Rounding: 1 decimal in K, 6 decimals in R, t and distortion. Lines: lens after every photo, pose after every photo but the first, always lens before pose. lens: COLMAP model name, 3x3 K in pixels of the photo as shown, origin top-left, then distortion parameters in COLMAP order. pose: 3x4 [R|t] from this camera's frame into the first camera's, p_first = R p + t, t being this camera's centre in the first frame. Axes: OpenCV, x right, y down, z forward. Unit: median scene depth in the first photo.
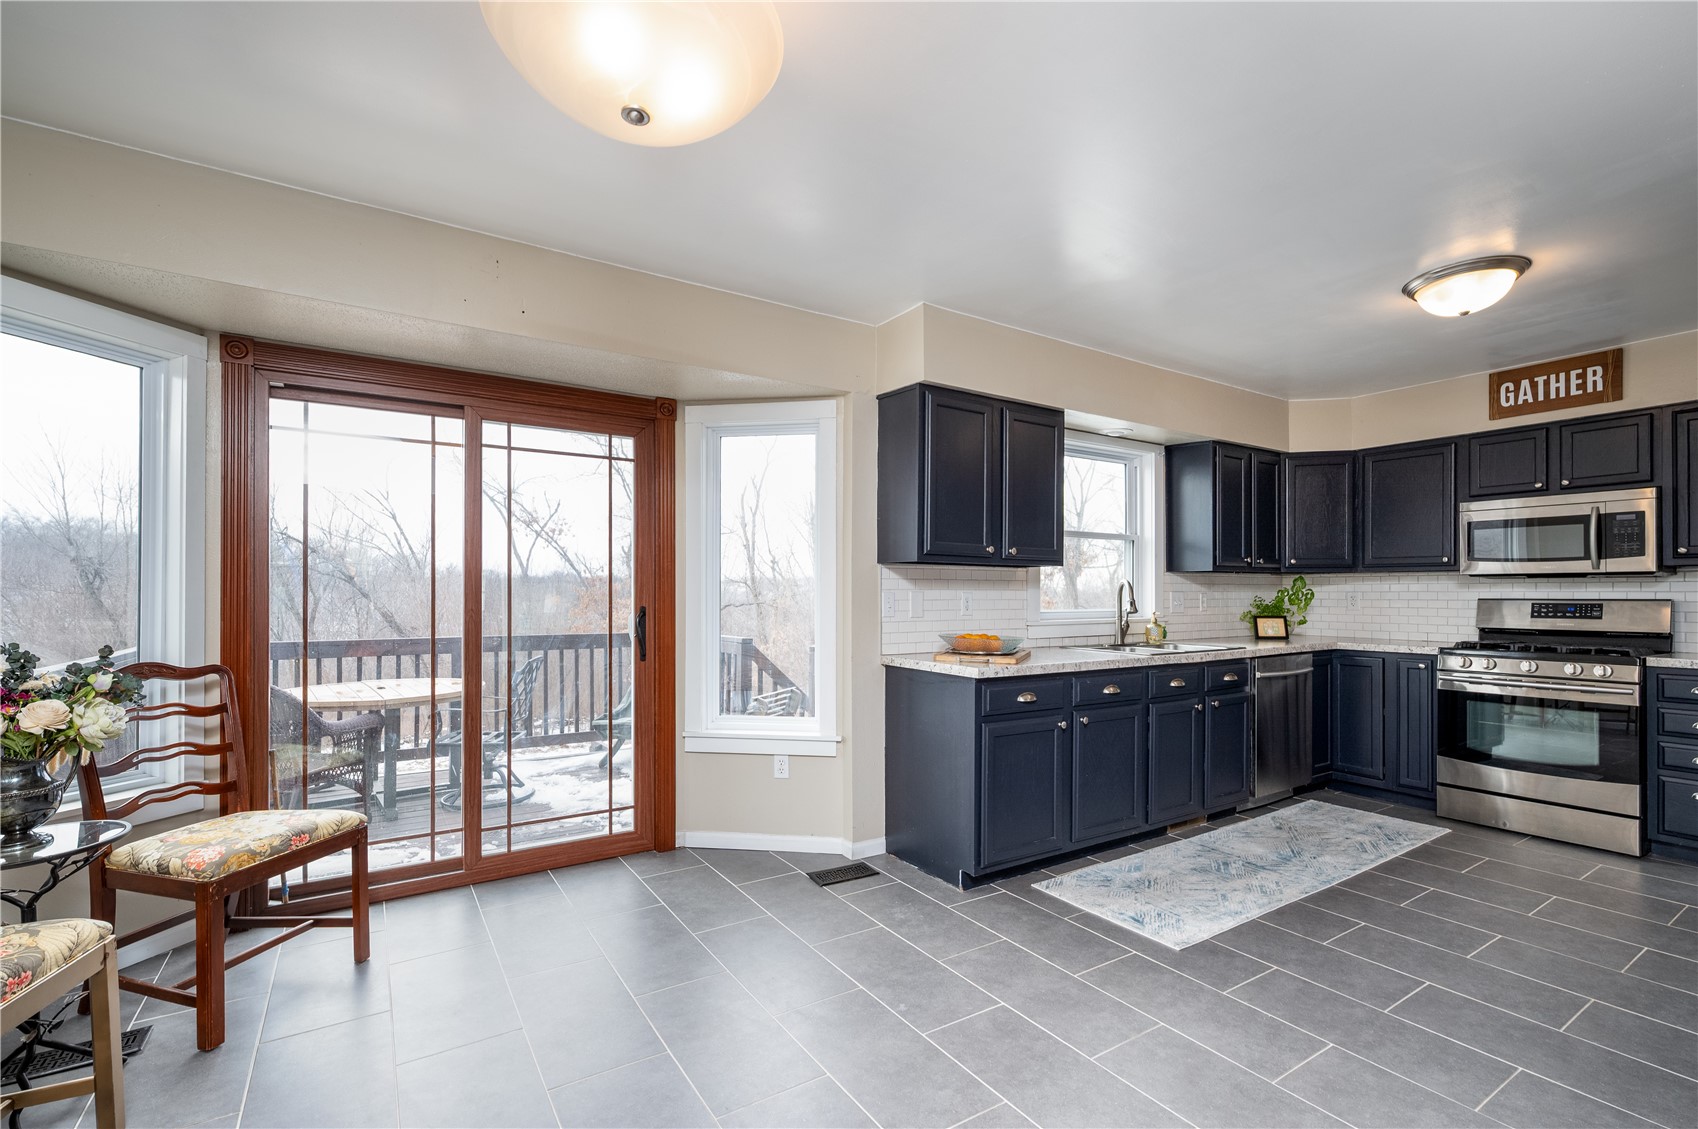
lens RADIAL K [[747.2, 0, 840.5], [0, 747.2, 592.1], [0, 0, 1]] dist [0.001812, 0.000370]
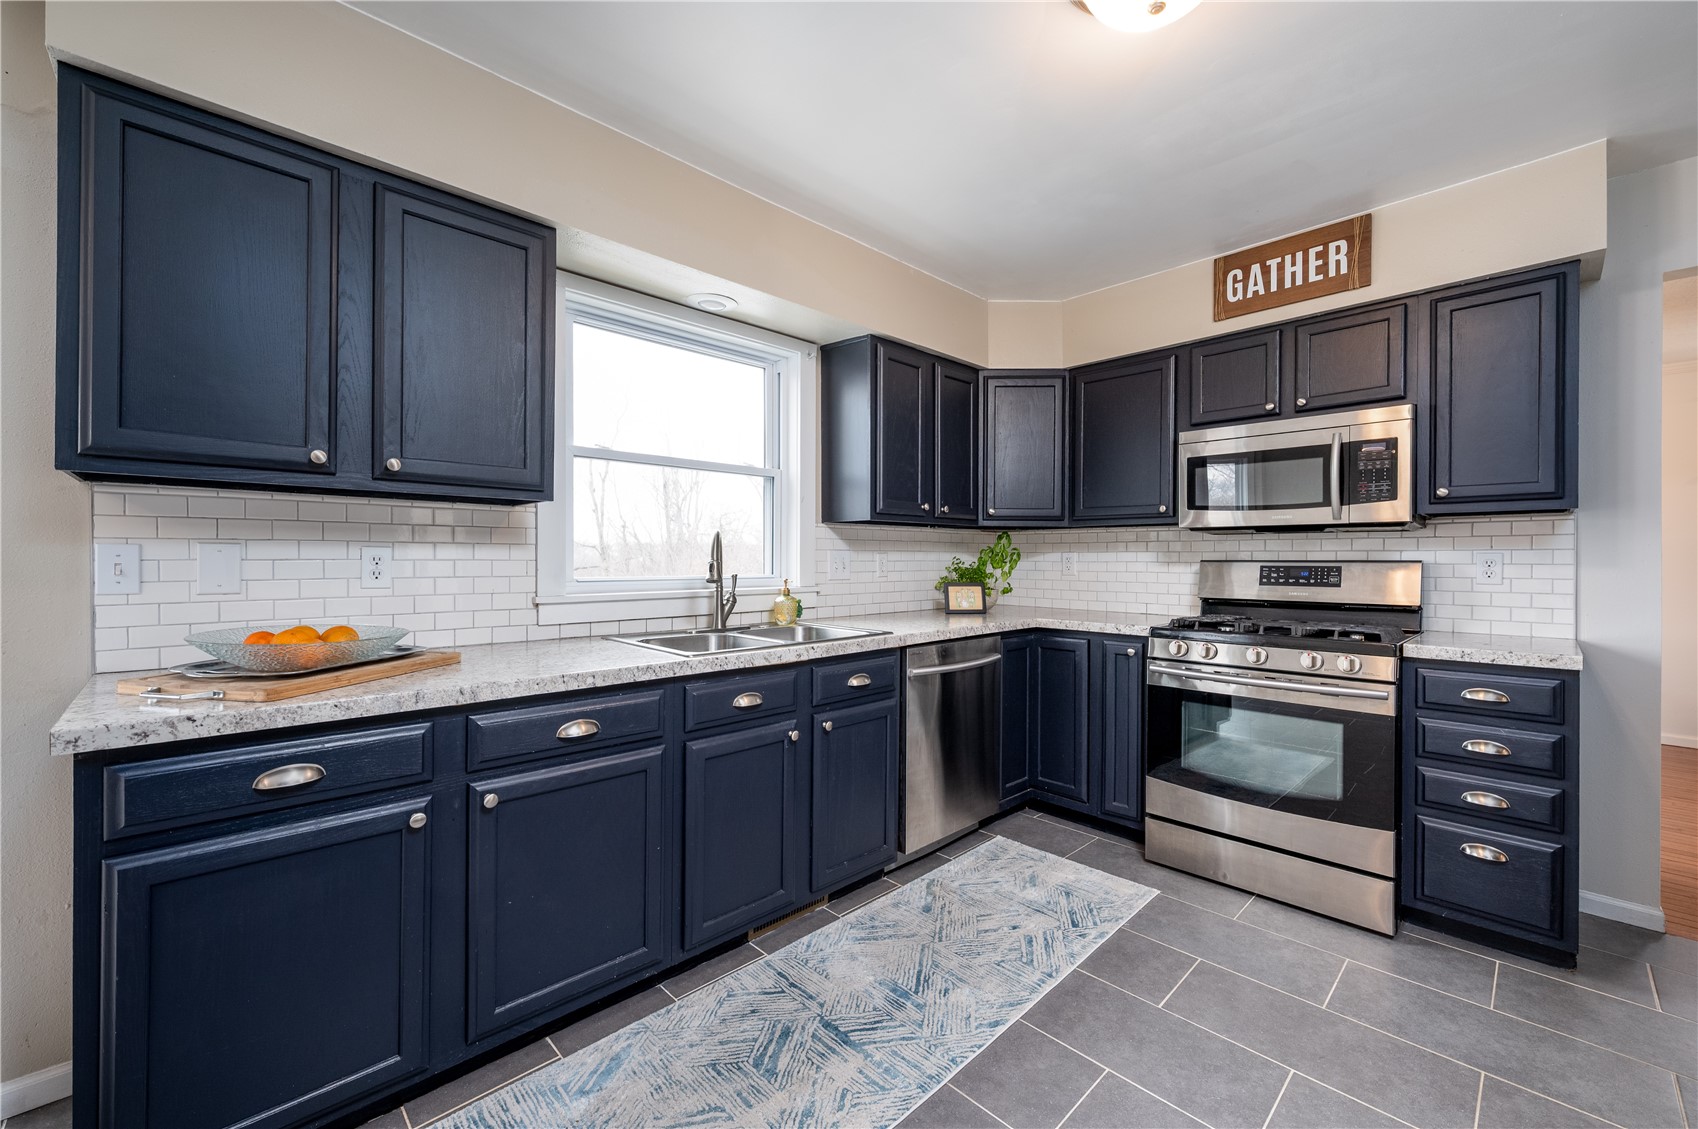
lens RADIAL K [[671.8, 0, 843.3], [0, 671.8, 566.2], [0, 0, 1]] dist [-0.001090, 0.000179]
pose [[0.980785, -0.001580, 0.195085, 0.399414], [-0.001223, 0.999898, 0.014248, 0.006229], [-0.195088, -0.014213, 0.980683, 0.440475]]
